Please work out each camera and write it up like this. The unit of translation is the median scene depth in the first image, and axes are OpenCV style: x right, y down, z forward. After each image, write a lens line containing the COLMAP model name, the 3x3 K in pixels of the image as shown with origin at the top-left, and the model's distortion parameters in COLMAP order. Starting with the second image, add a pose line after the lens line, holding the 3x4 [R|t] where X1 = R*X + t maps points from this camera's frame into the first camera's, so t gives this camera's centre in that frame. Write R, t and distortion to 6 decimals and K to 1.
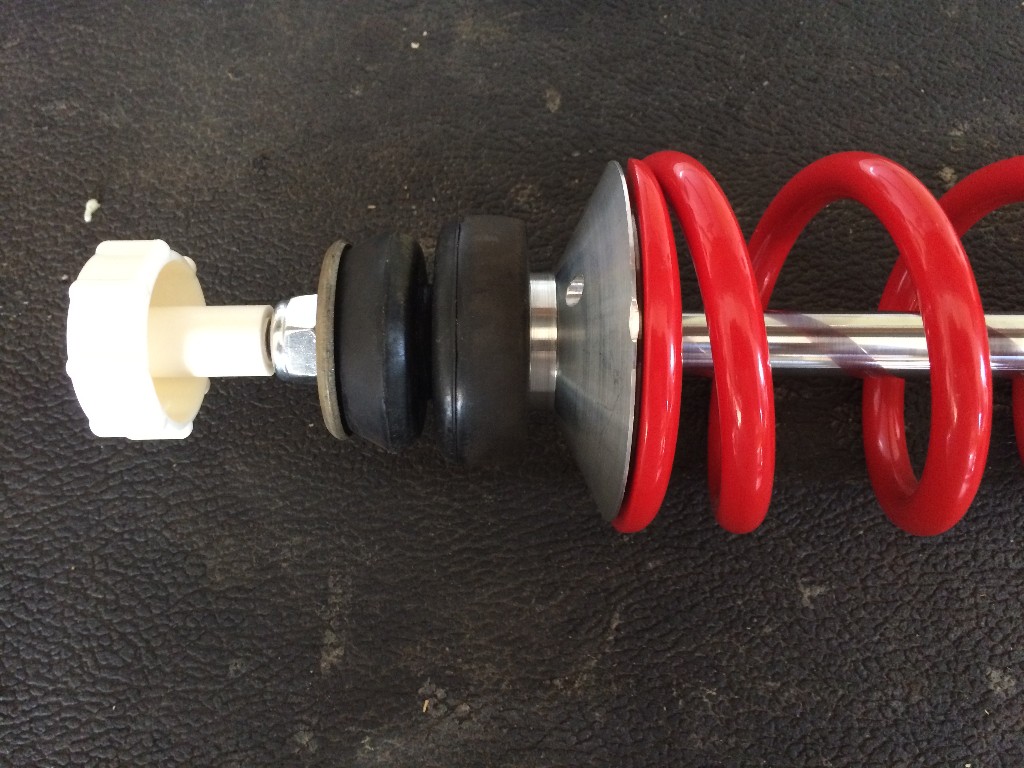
lens RADIAL K [[863.8, 0, 508.6], [0, 863.8, 387.6], [0, 0, 1]] dist [0.039379, -0.104867]
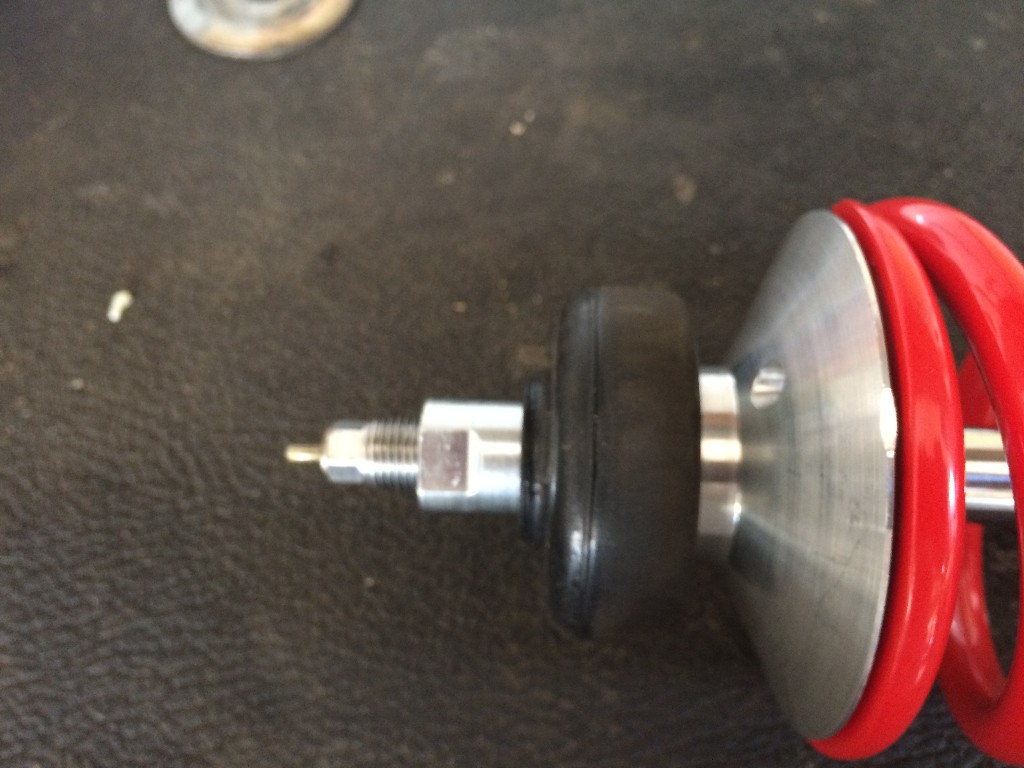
lens RADIAL K [[863.8, 0, 502.8], [0, 863.8, 402.5], [0, 0, 1]] dist [0.039379, -0.104867]
pose [[0.996618, 0.017978, -0.080189, -0.059217], [-0.032065, 0.983503, -0.178026, 0.021346], [0.075665, 0.179995, 0.980753, 0.259523]]
